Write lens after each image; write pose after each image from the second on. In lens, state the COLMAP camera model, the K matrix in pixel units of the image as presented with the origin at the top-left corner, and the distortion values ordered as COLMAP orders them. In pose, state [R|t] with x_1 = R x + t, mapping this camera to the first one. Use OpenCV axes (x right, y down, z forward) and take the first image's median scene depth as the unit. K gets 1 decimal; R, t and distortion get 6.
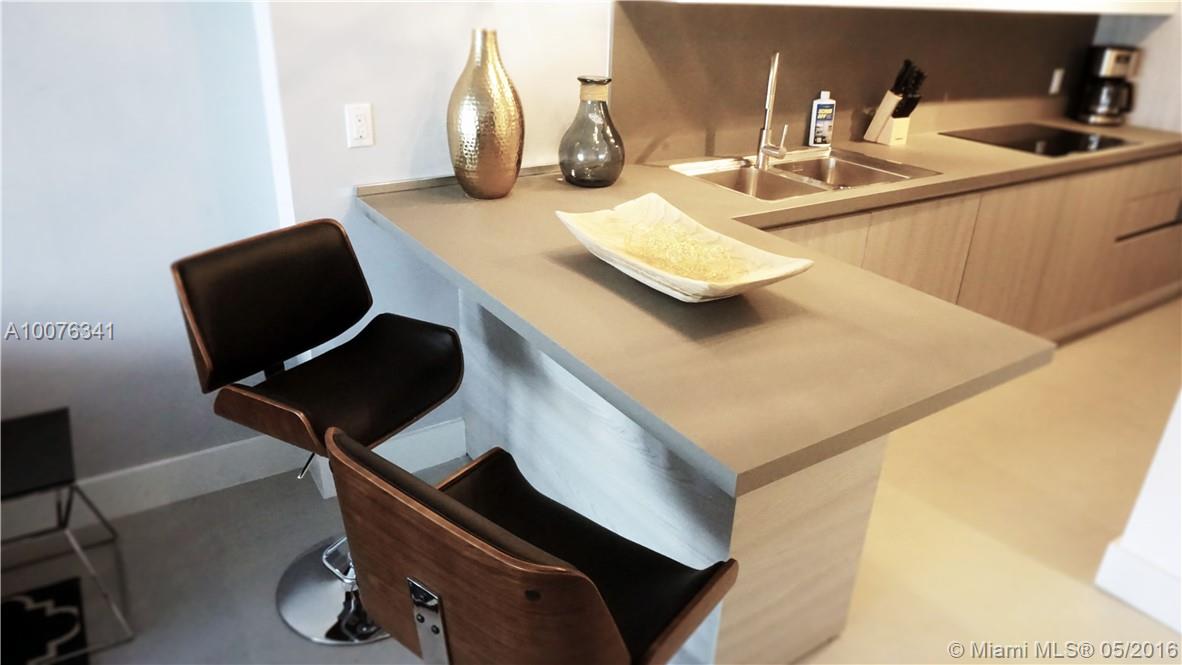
lens RADIAL K [[805.9, 0, 593.5], [0, 805.9, 338.6], [0, 0, 1]] dist [-0.059155, 0.032867]
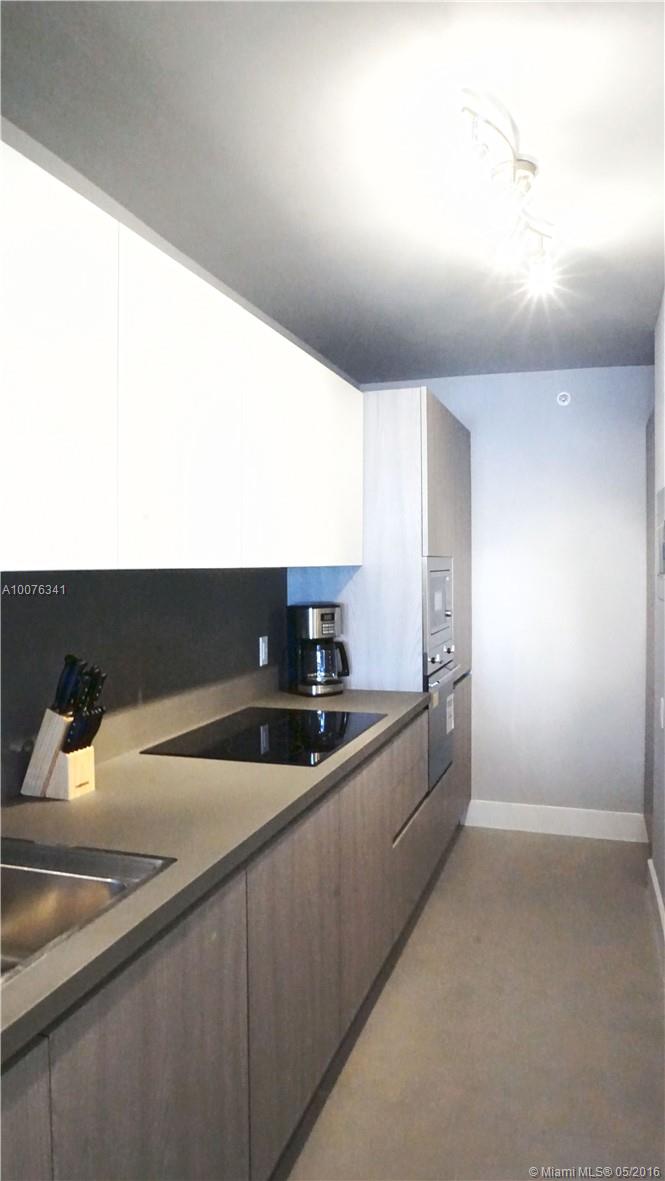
lens RADIAL K [[805.2, 0, 332.5], [0, 805.2, 590.5], [0, 0, 1]] dist [-0.059155, 0.032867]
pose [[0.786182, -0.059715, 0.615103, 0.177337], [0.288880, 0.915395, -0.280359, -0.164158], [-0.546321, 0.398104, 0.736917, 0.415329]]
